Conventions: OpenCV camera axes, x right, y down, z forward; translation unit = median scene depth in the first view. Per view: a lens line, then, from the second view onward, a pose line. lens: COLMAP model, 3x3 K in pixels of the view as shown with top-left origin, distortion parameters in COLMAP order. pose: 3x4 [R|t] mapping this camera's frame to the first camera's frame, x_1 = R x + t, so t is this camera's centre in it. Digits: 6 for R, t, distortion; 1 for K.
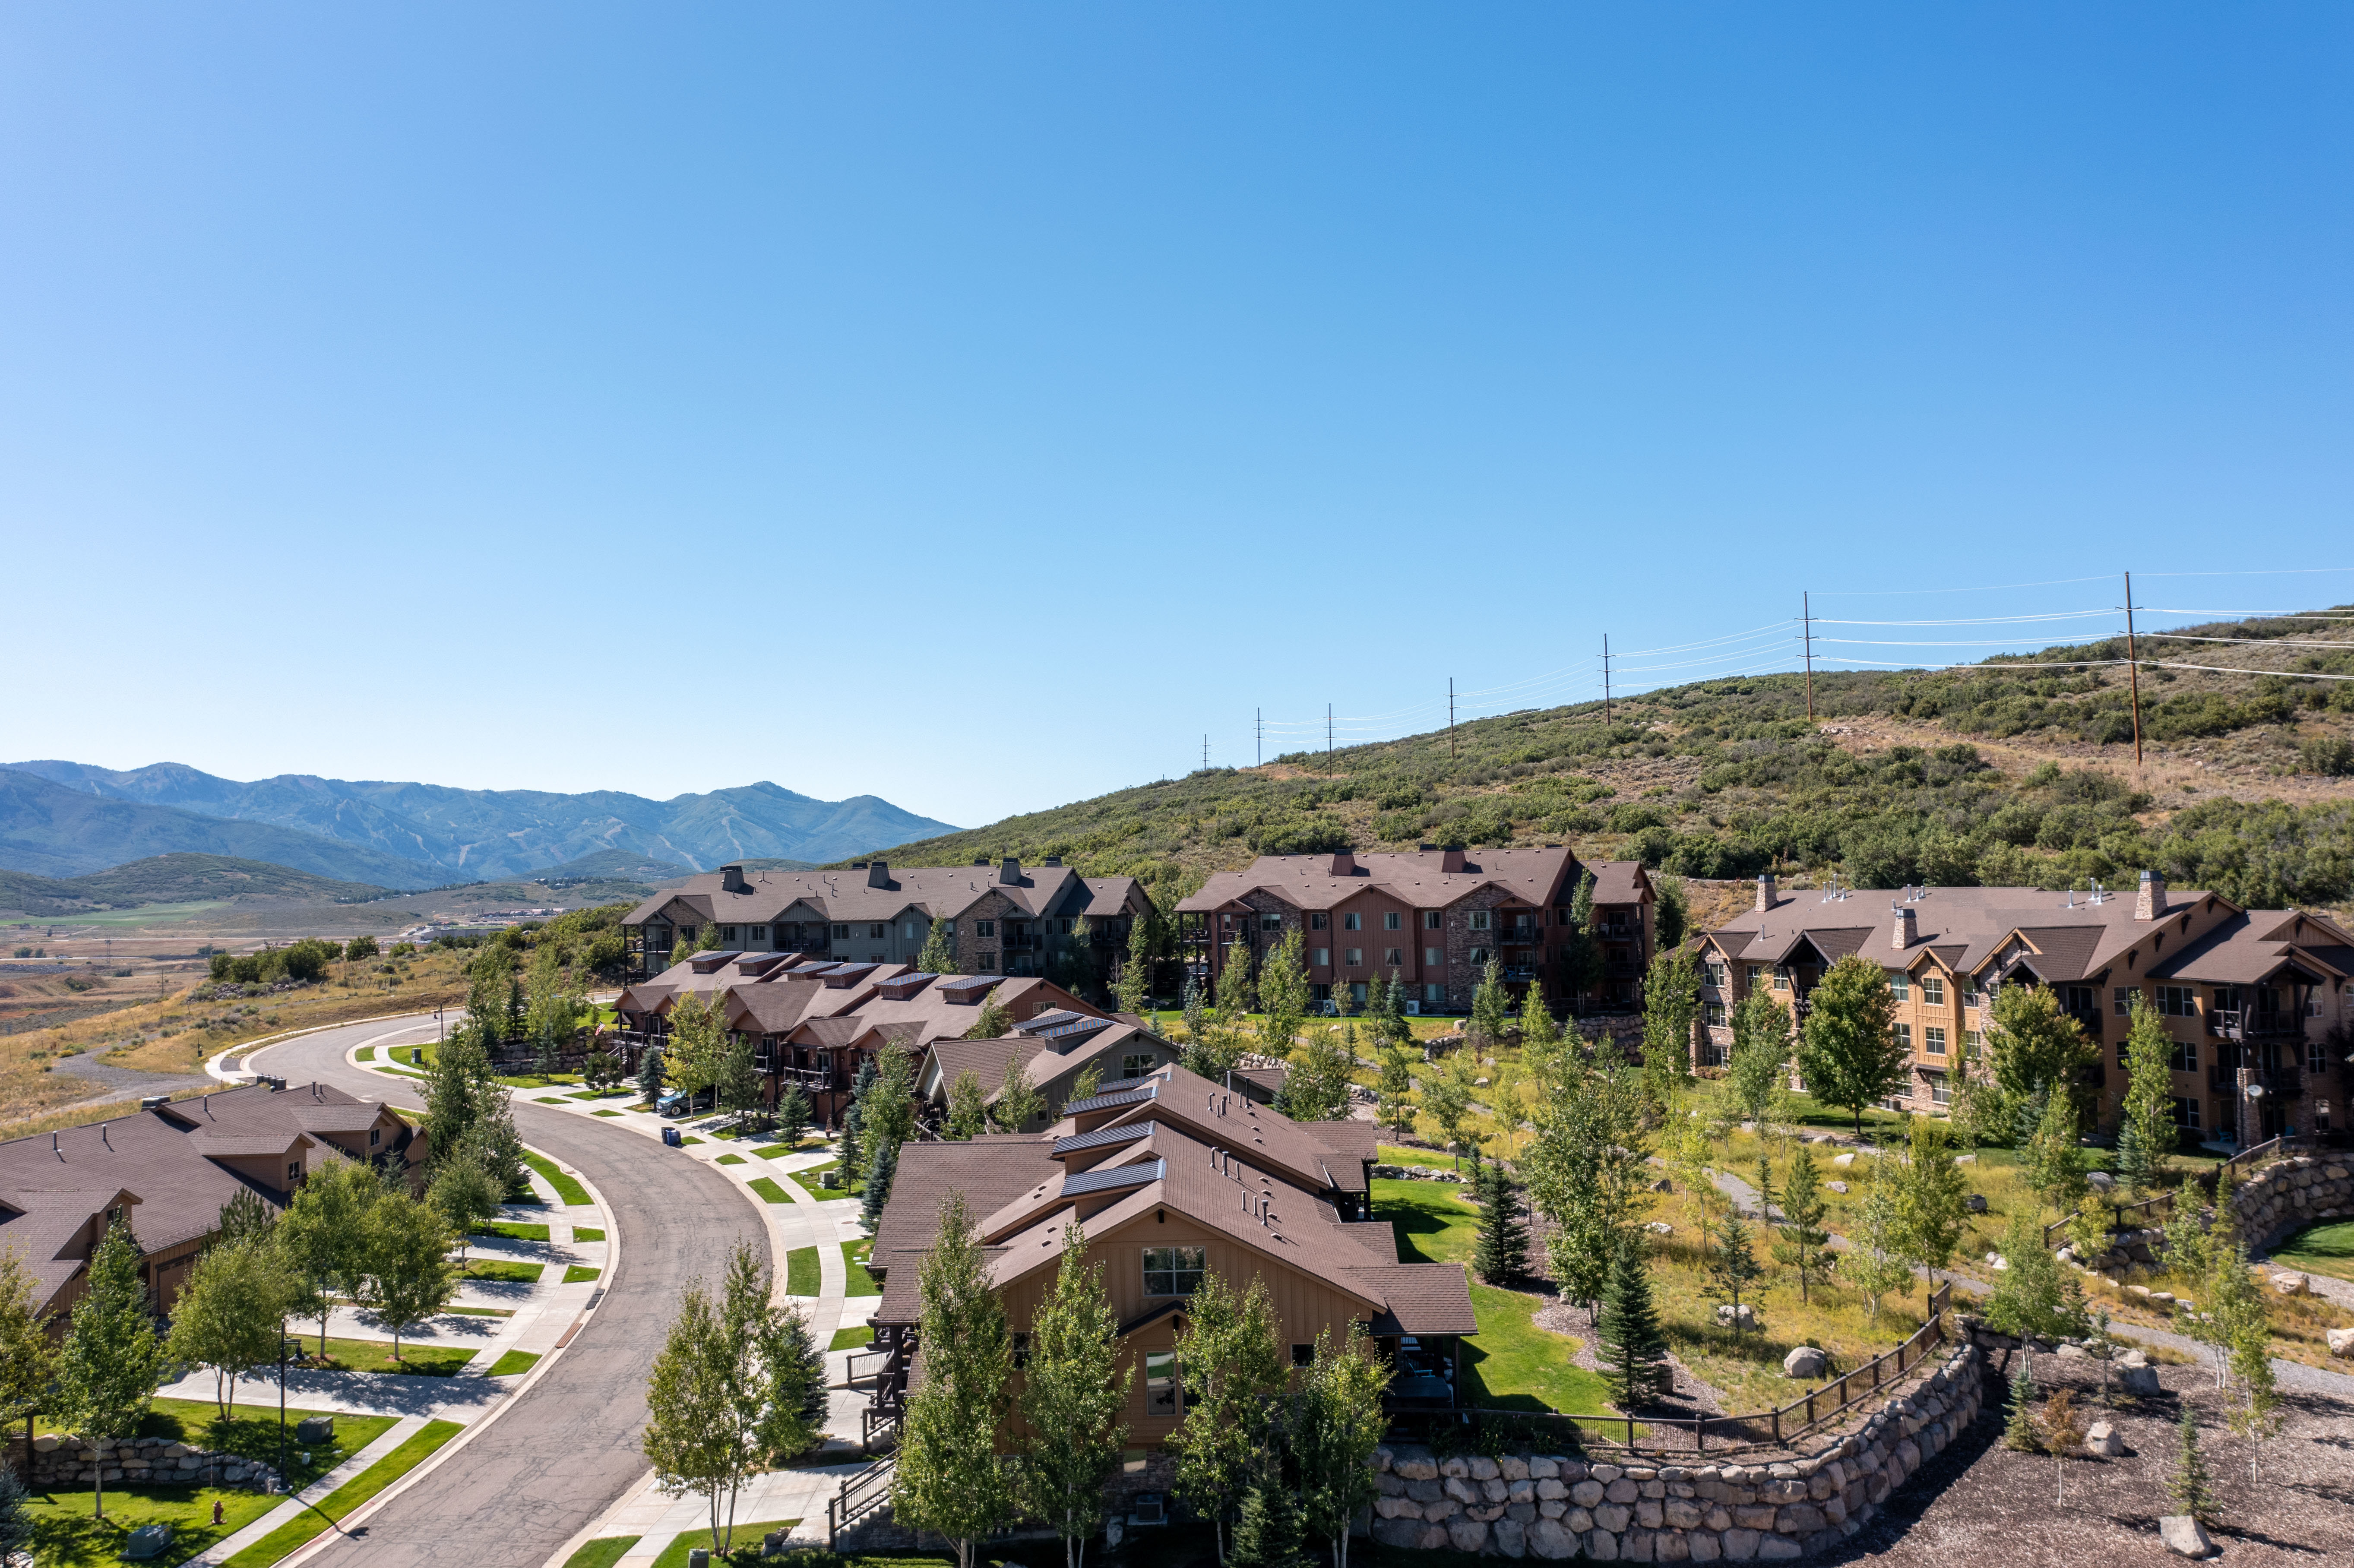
lens RADIAL K [[1882.6, 0, 1169.9], [0, 1882.6, 777.1], [0, 0, 1]] dist [-0.009666, 0.007682]
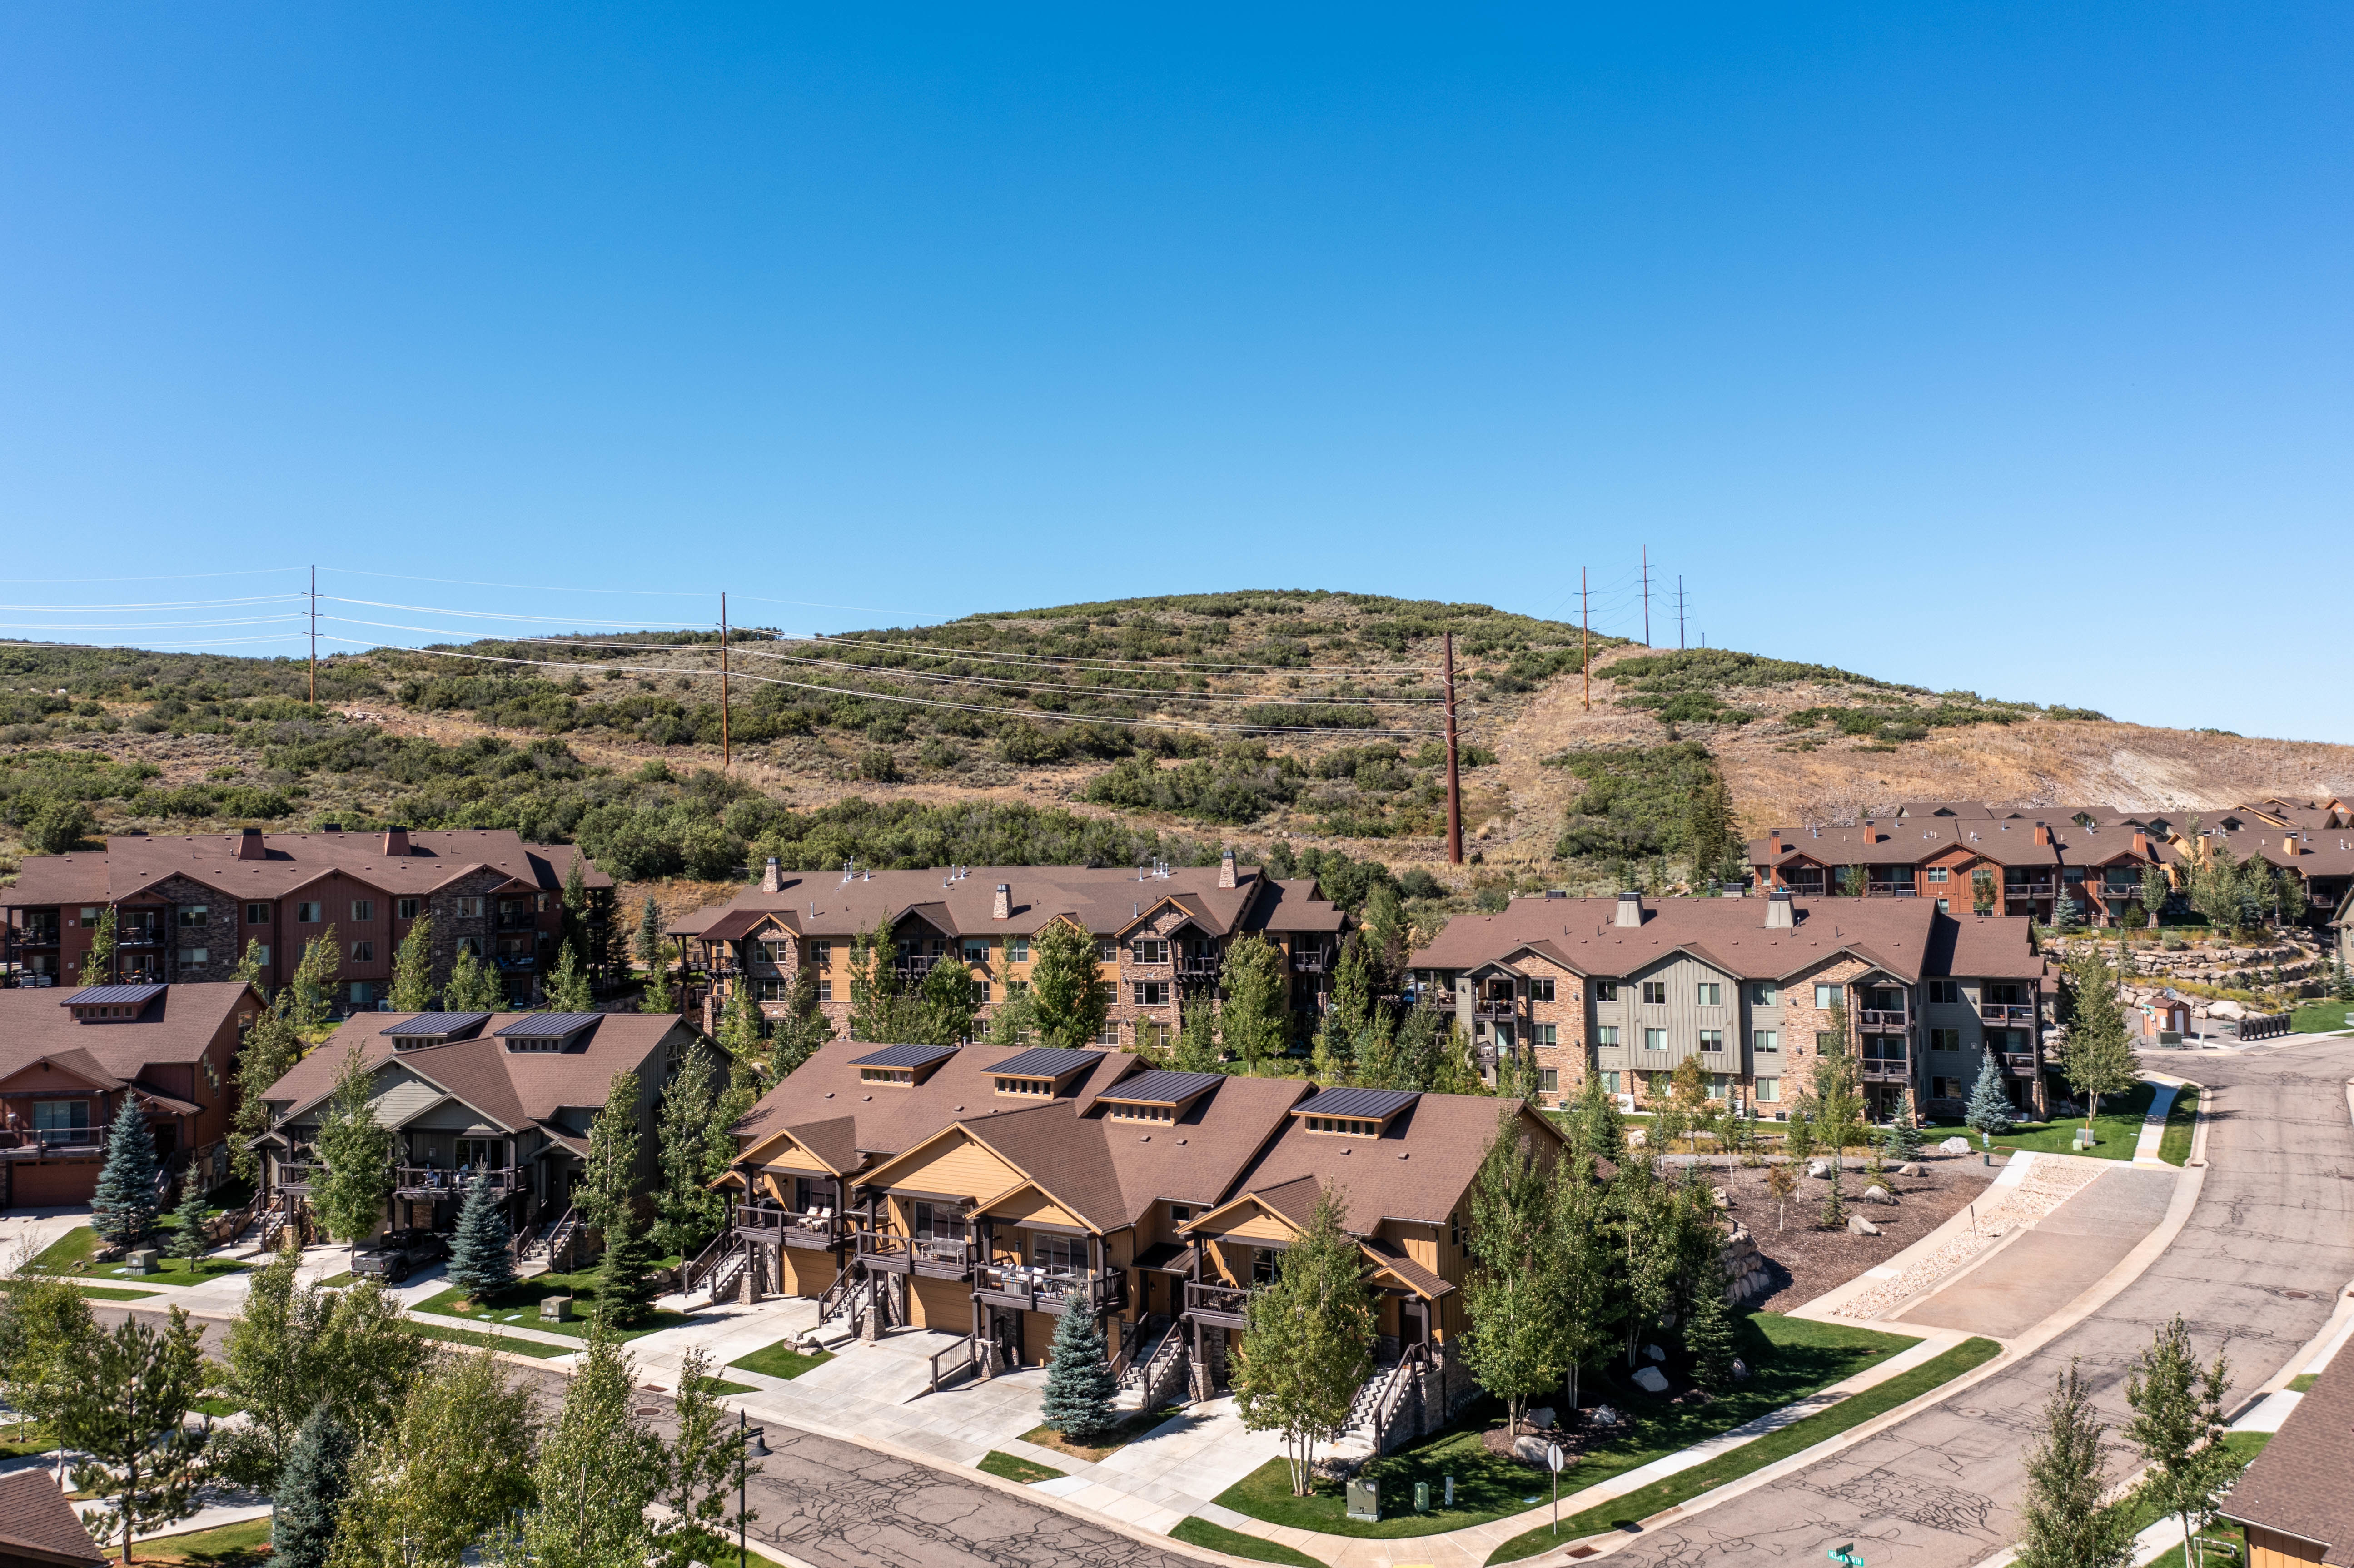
lens RADIAL K [[1971.7, 0, 1188.6], [0, 1971.7, 752.2], [0, 0, 1]] dist [-0.006950, 0.004327]
pose [[0.557287, 0.047360, 0.828968, -0.384183], [-0.037683, 0.998786, -0.031729, 0.015411], [-0.829465, -0.013556, 0.558395, 0.149539]]
